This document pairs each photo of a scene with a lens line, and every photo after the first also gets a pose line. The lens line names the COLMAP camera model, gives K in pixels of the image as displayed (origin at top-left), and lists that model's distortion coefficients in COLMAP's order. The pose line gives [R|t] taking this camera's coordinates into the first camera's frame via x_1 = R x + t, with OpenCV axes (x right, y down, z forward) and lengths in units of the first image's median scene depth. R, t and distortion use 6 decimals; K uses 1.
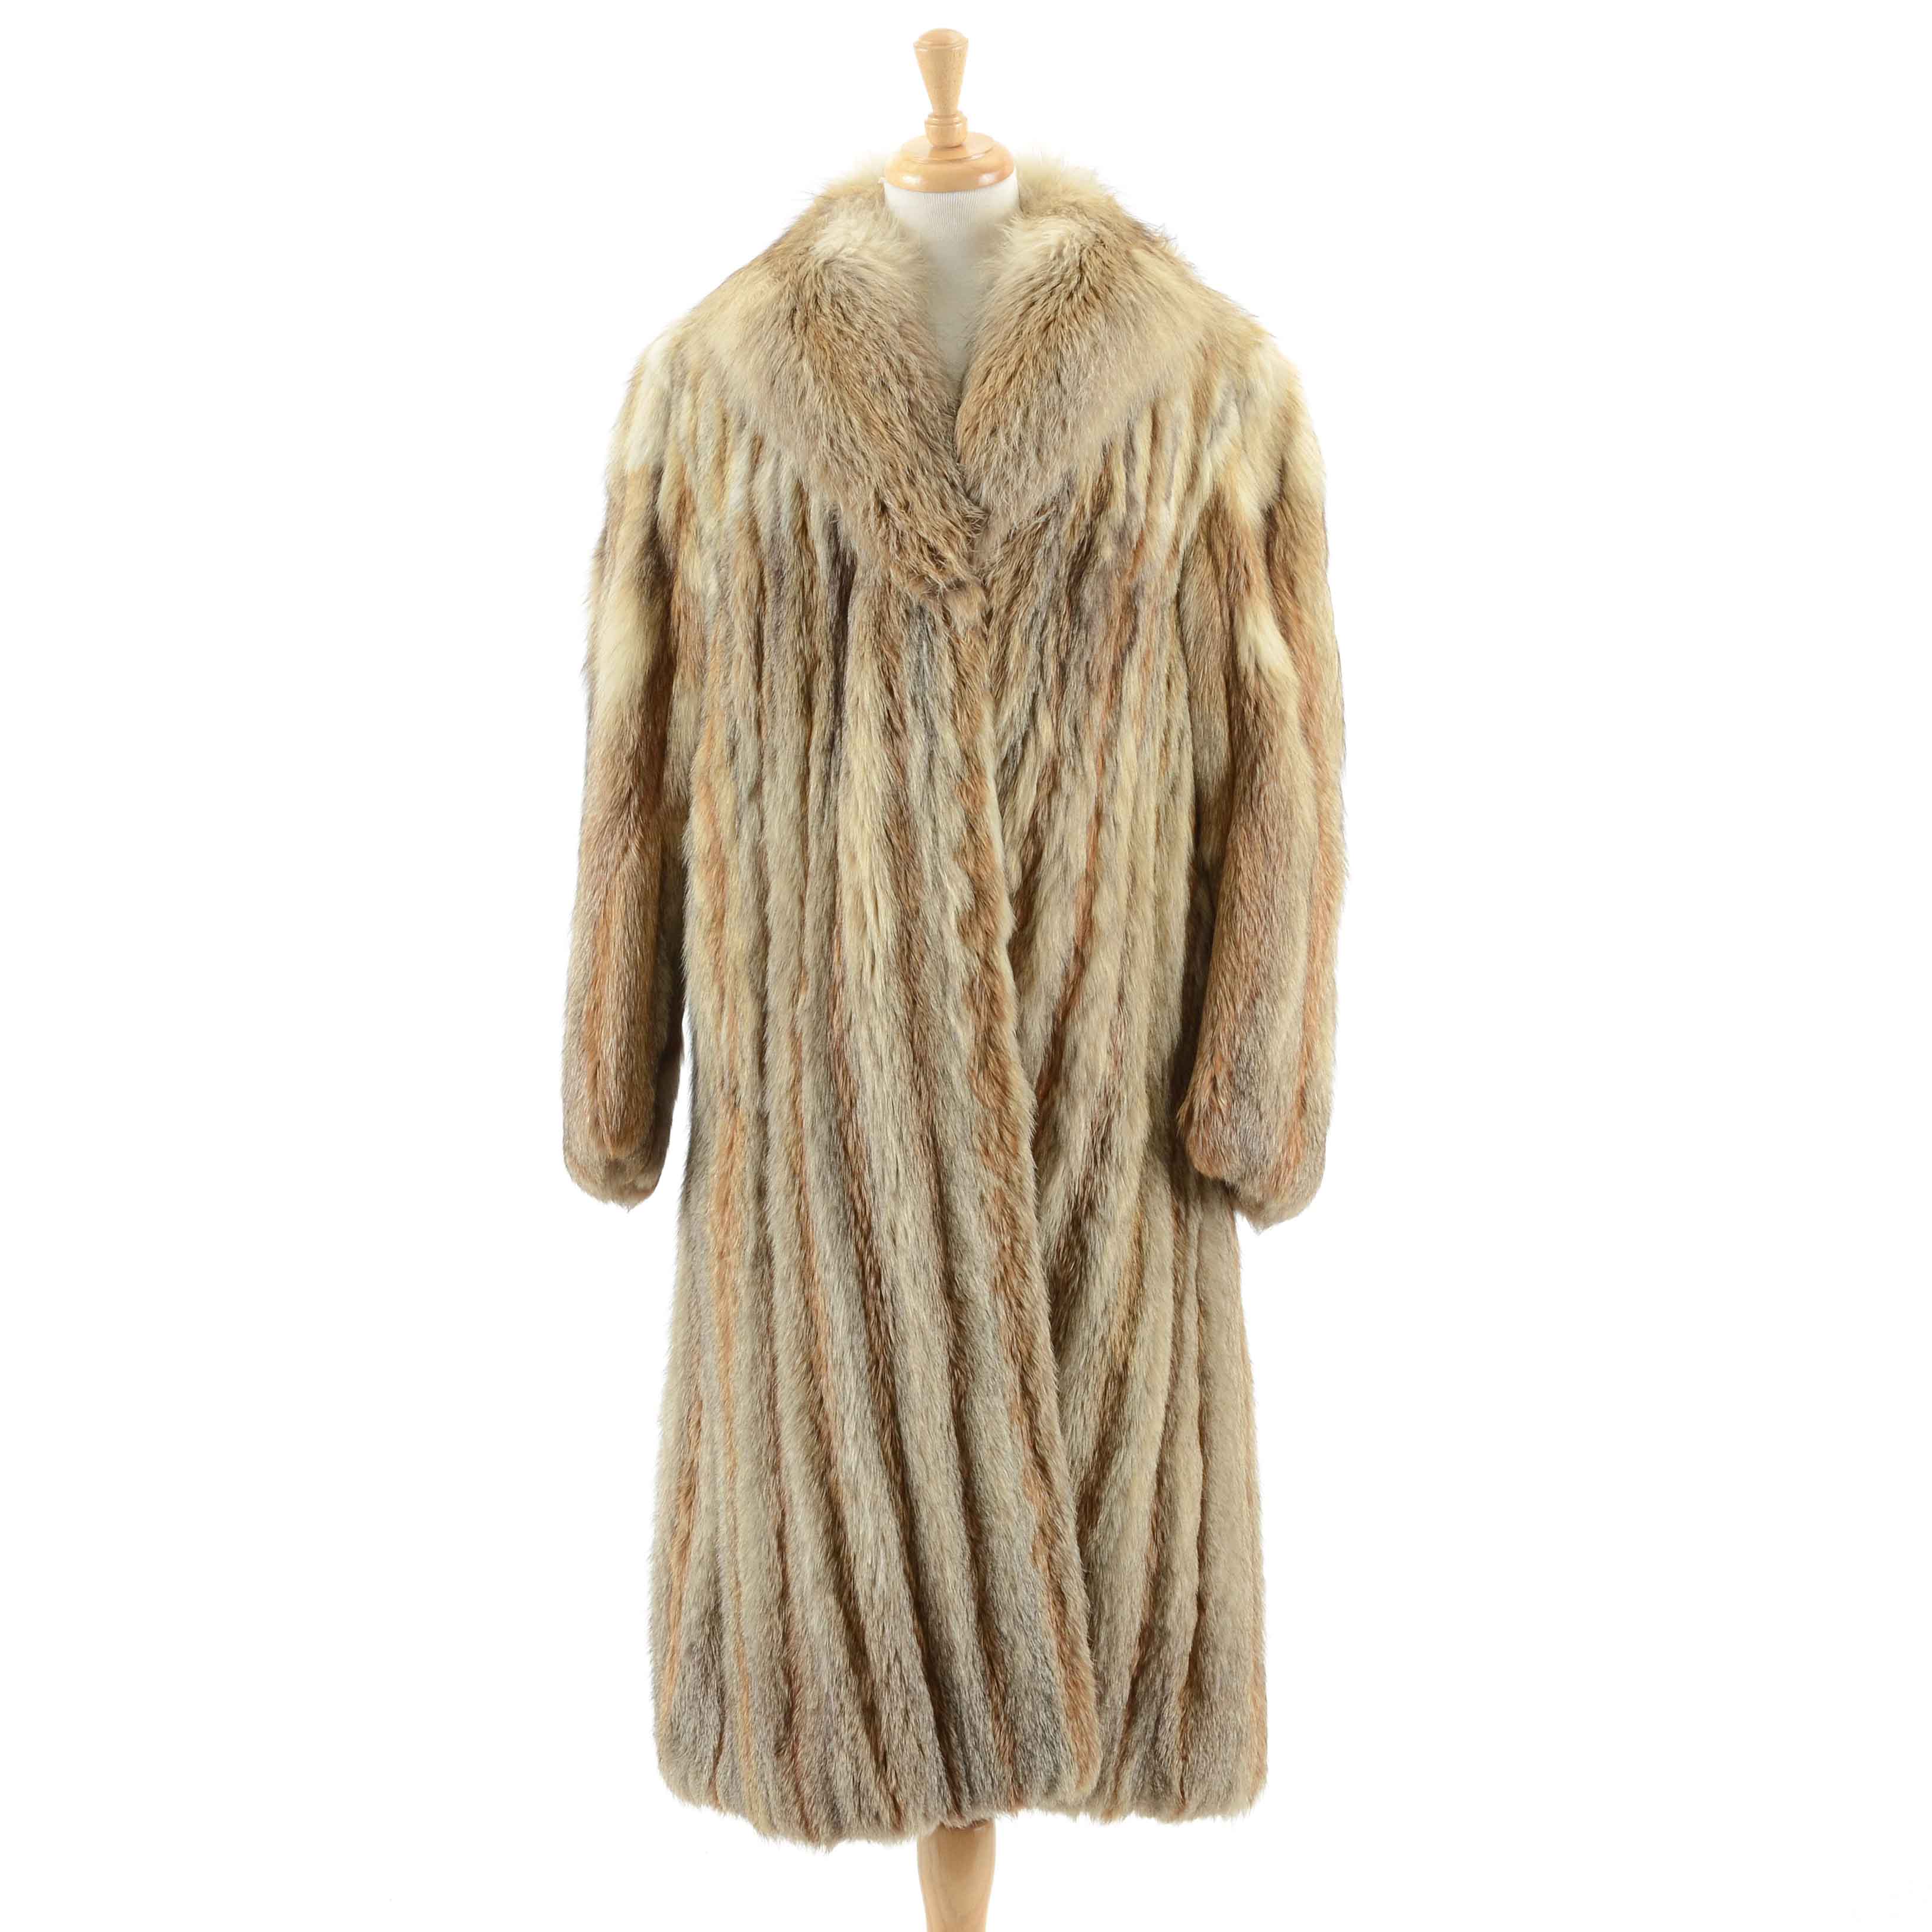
lens RADIAL K [[4190.0, 0, 954.7], [0, 4190.0, 981.6], [0, 0, 1]] dist [0.113999, 0.000000]
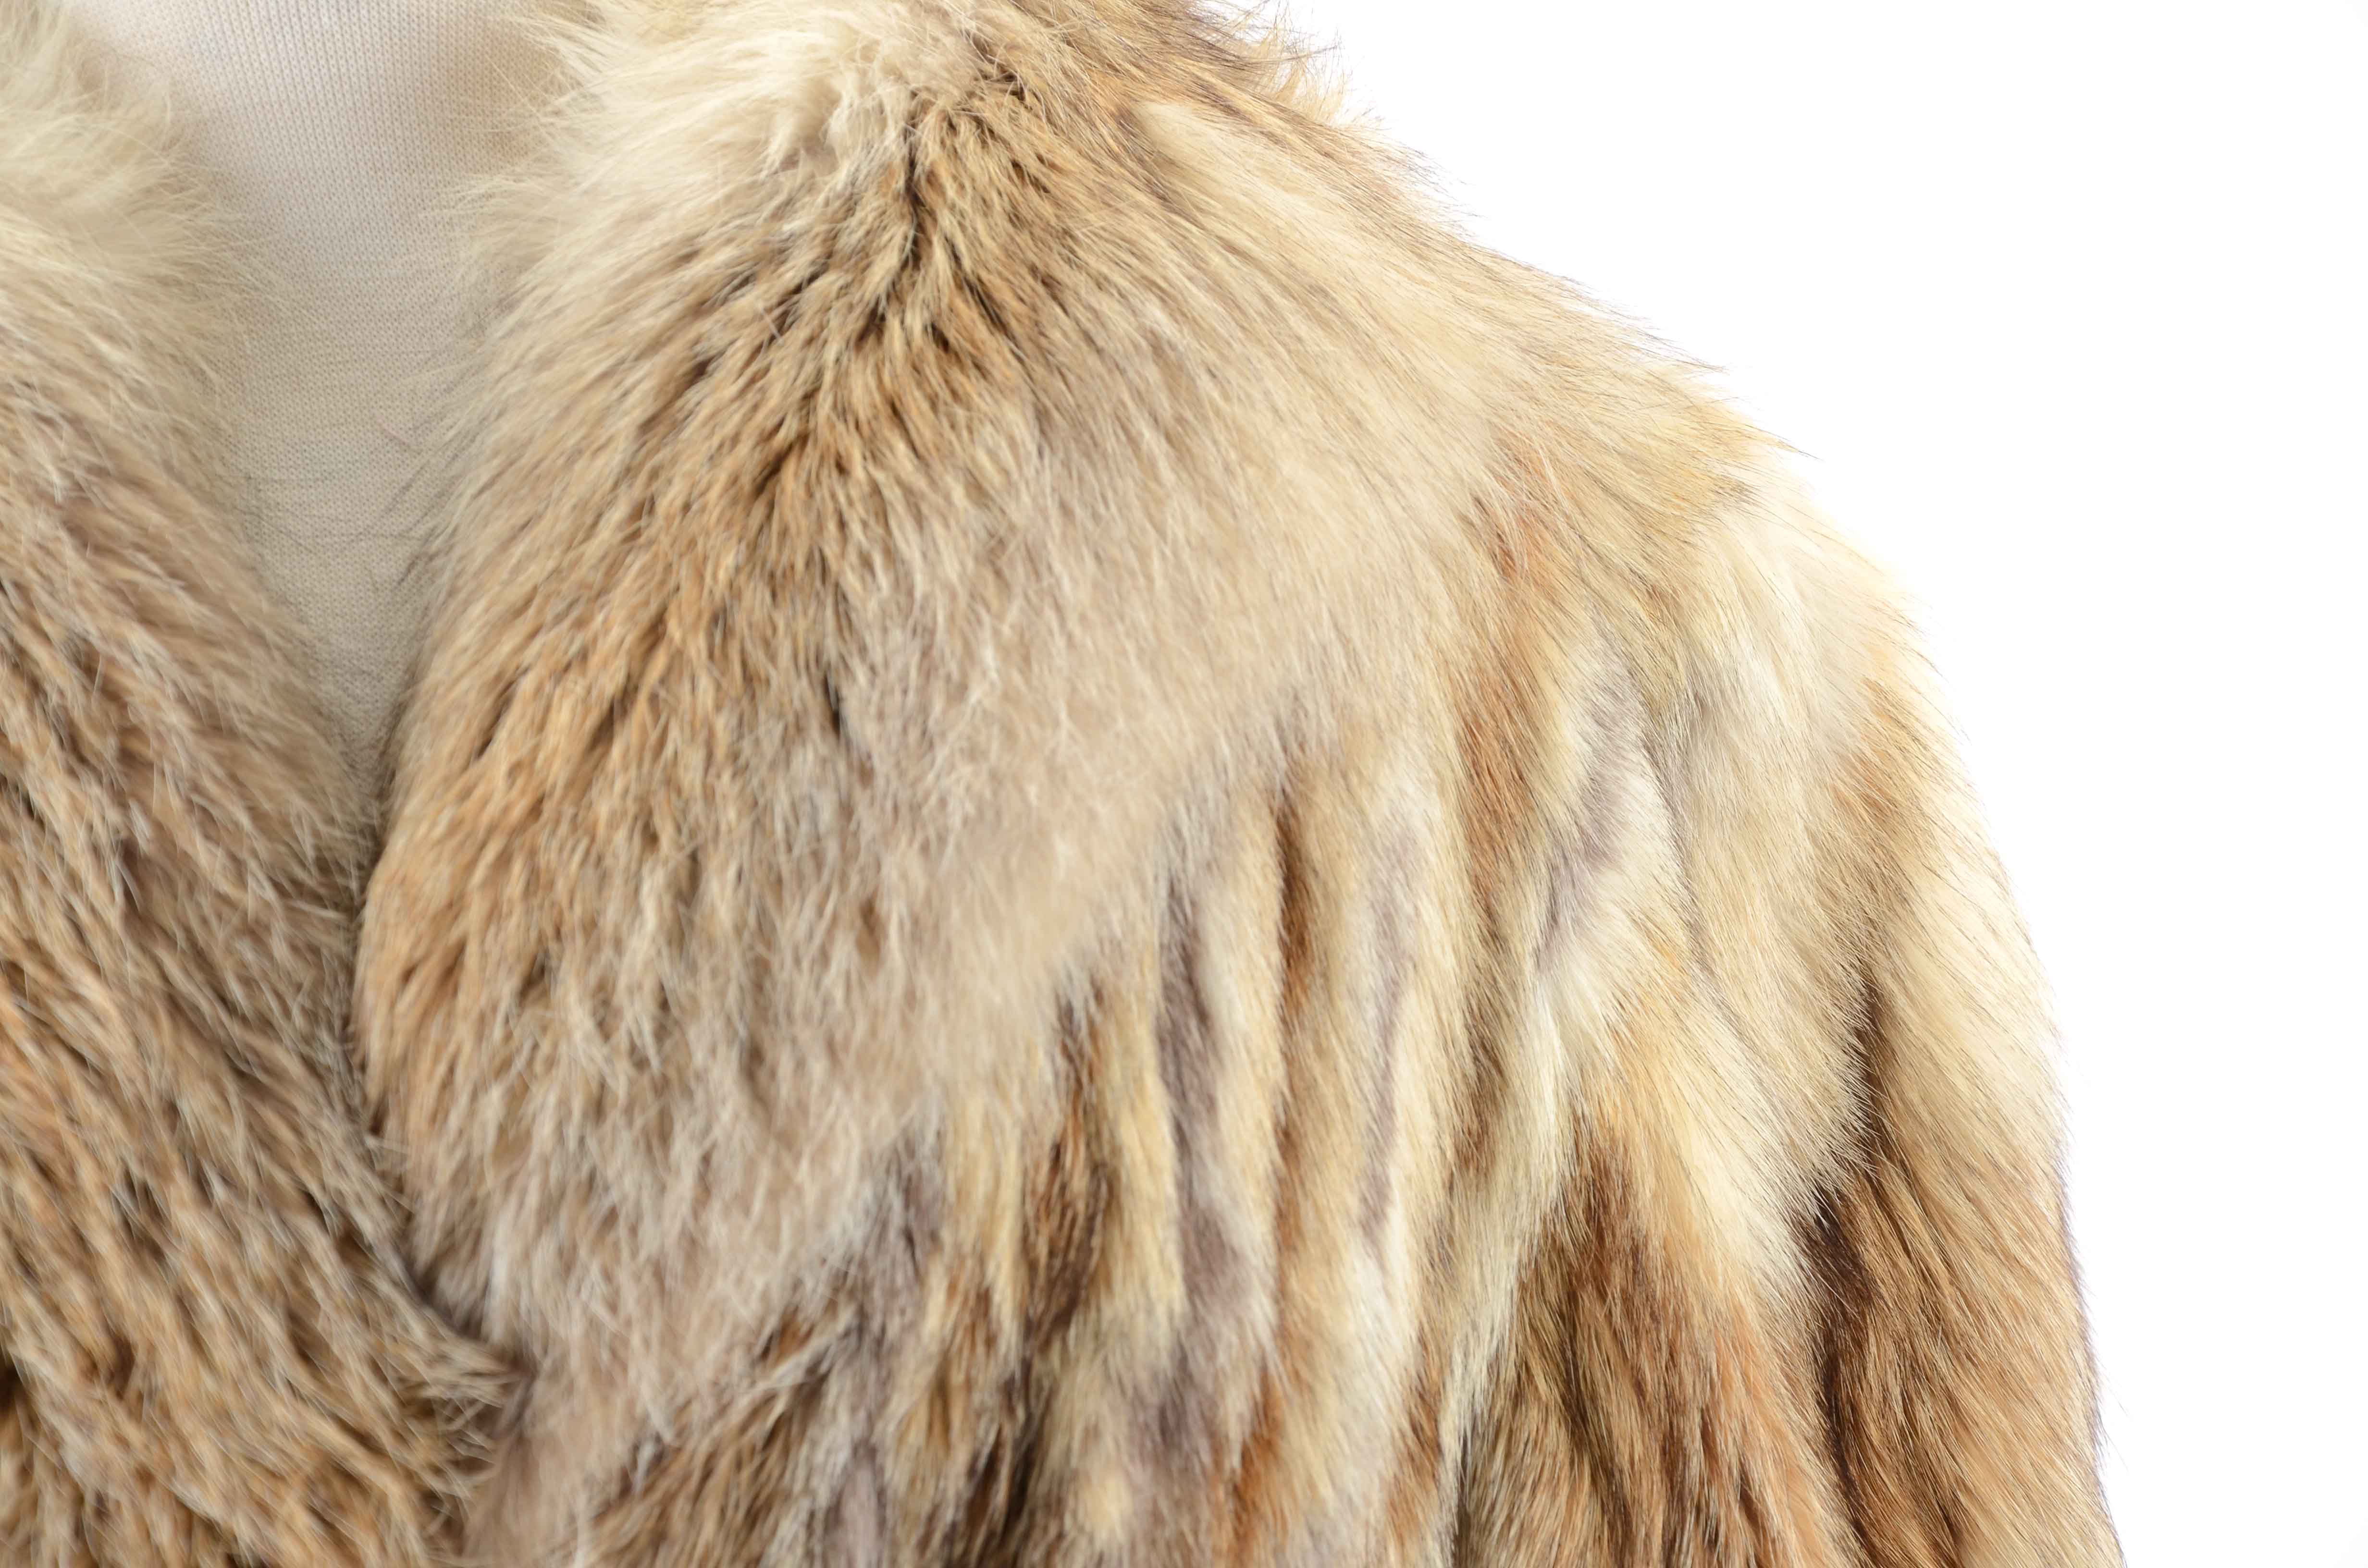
lens RADIAL K [[9660.1, 0, 1186.7], [0, 9660.1, 793.4], [0, 0, 1]] dist [1.329527, 0.000000]
pose [[0.997855, -0.054161, 0.036778, 0.023814], [0.057755, 0.992801, -0.104936, -0.084898], [-0.030830, 0.106835, 0.993799, 0.499334]]
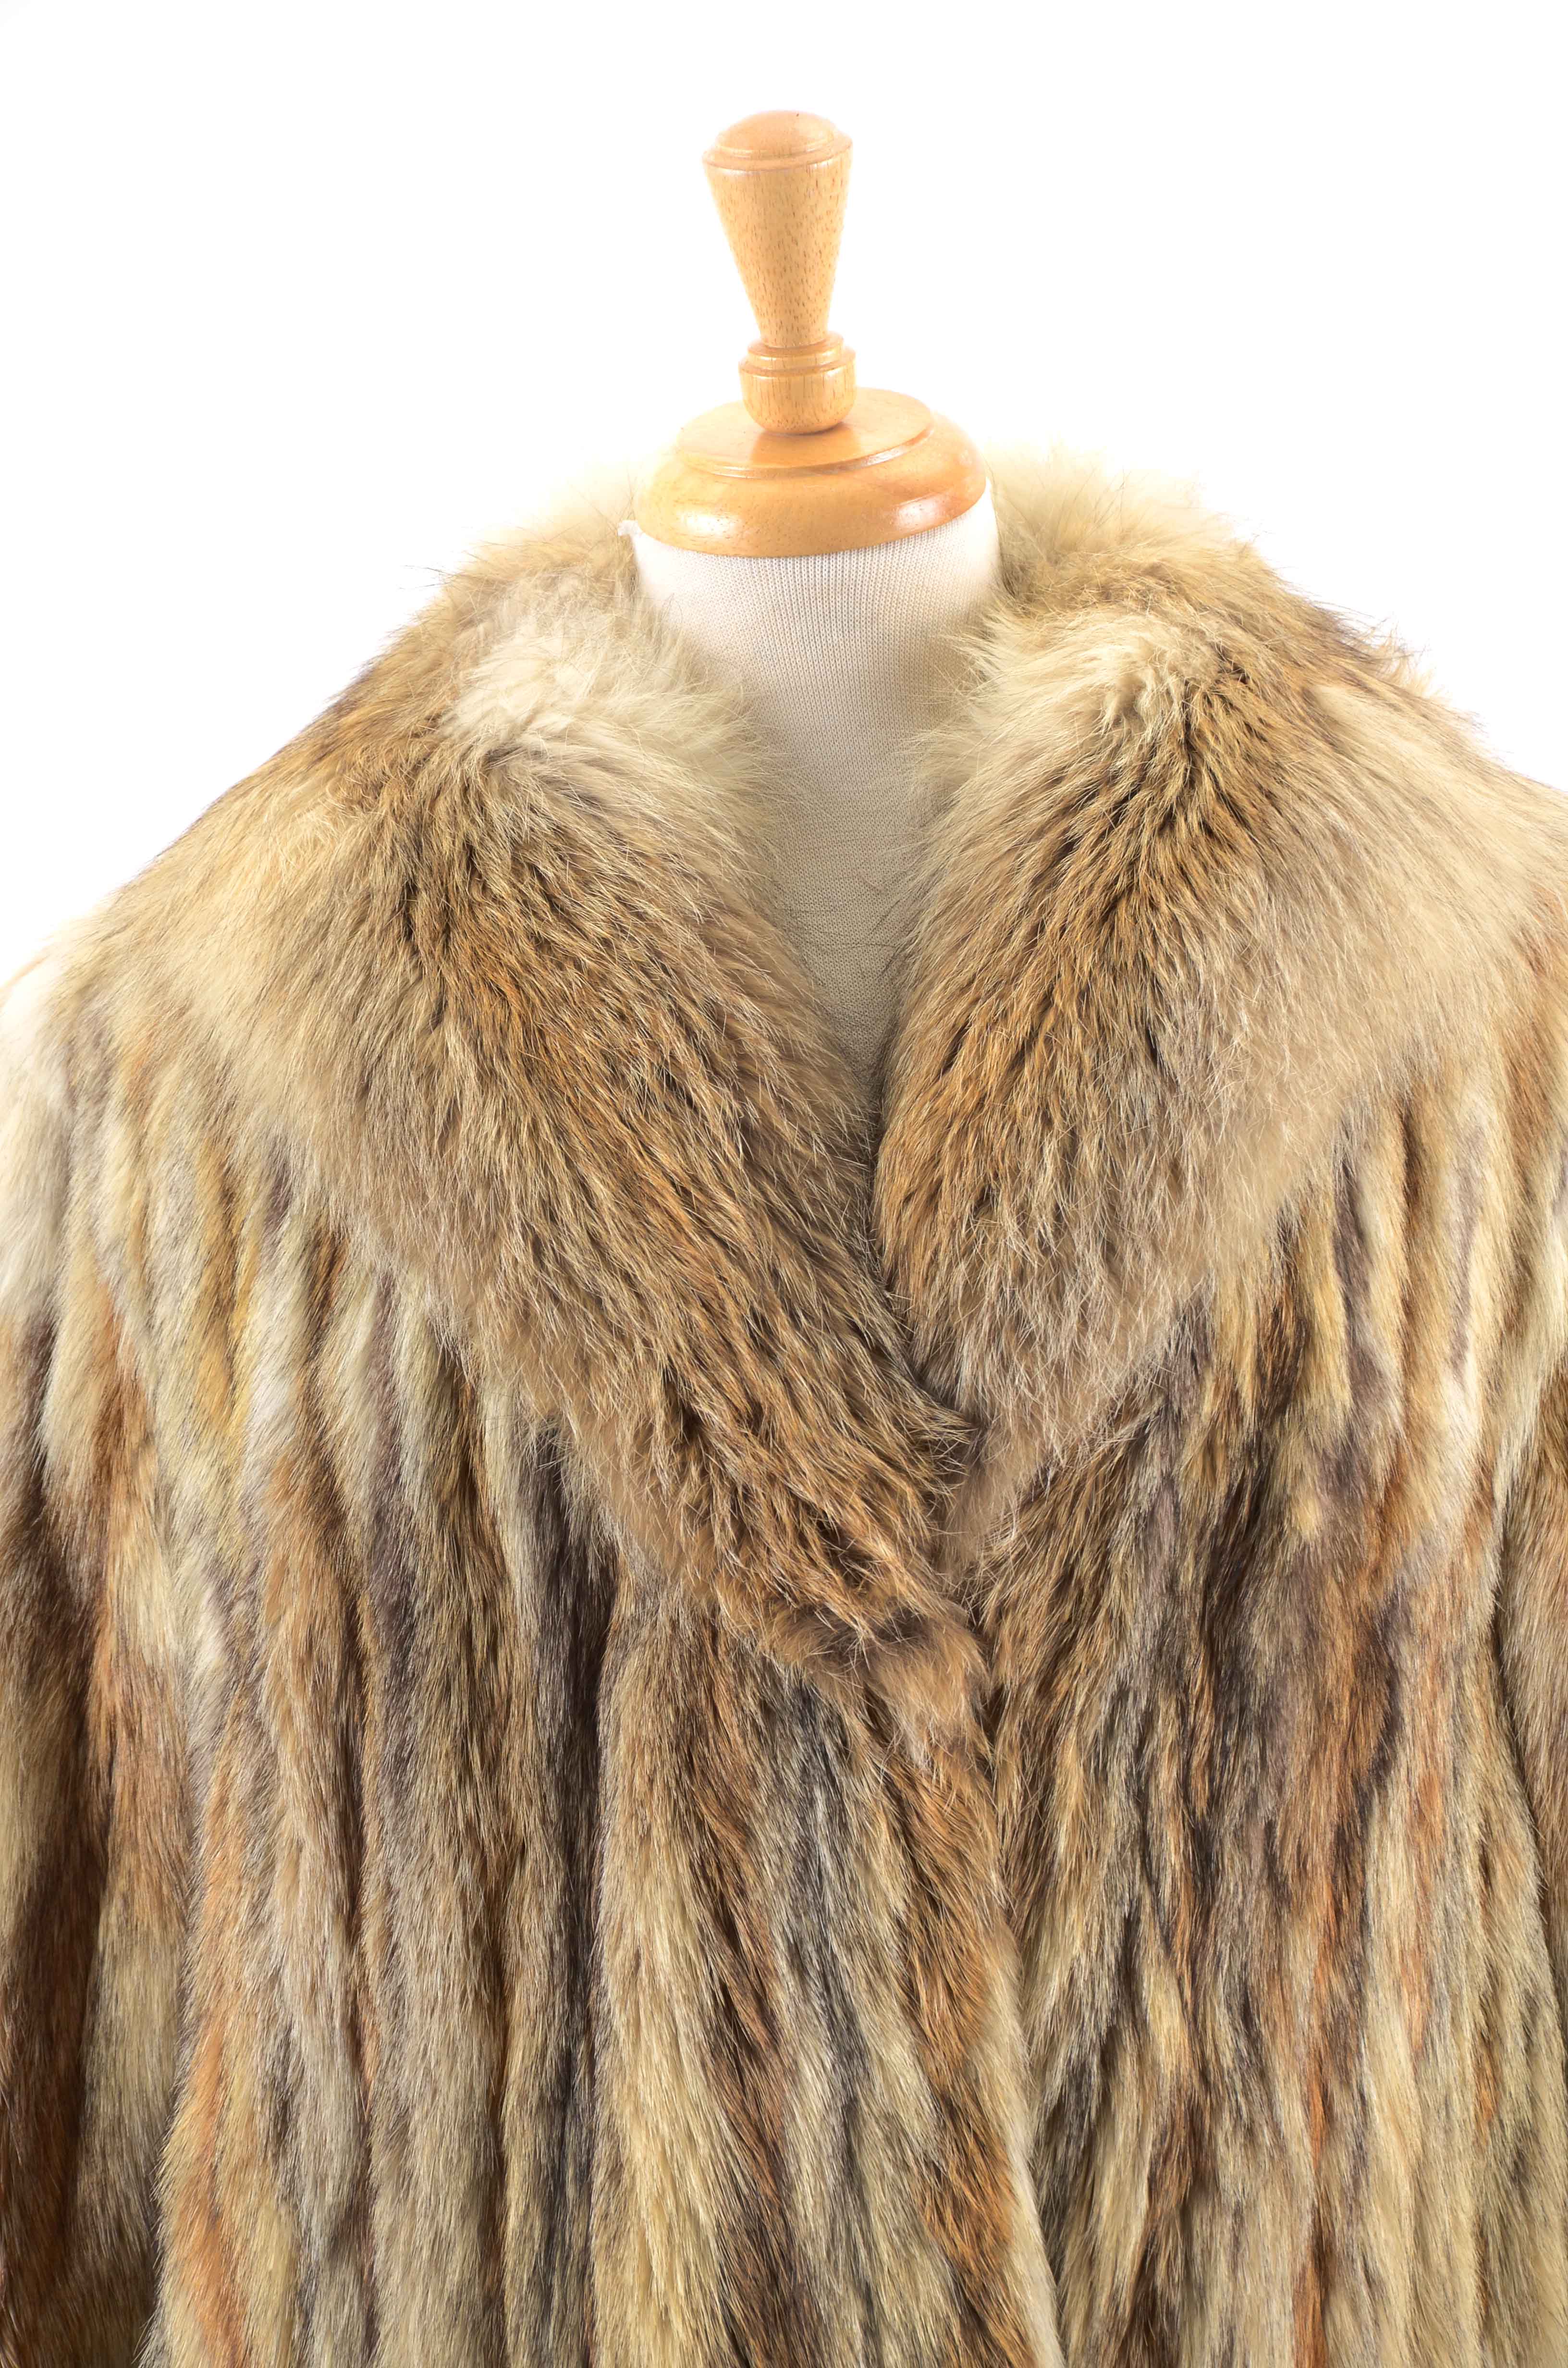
lens RADIAL K [[9660.1, 0, 823.2], [0, 9660.1, 1206.5], [0, 0, 1]] dist [1.329527, 0.000000]
pose [[0.998606, -0.041590, 0.032496, -0.031002], [0.044862, 0.993194, -0.107484, -0.040234], [-0.027804, 0.108792, 0.993676, 0.164460]]
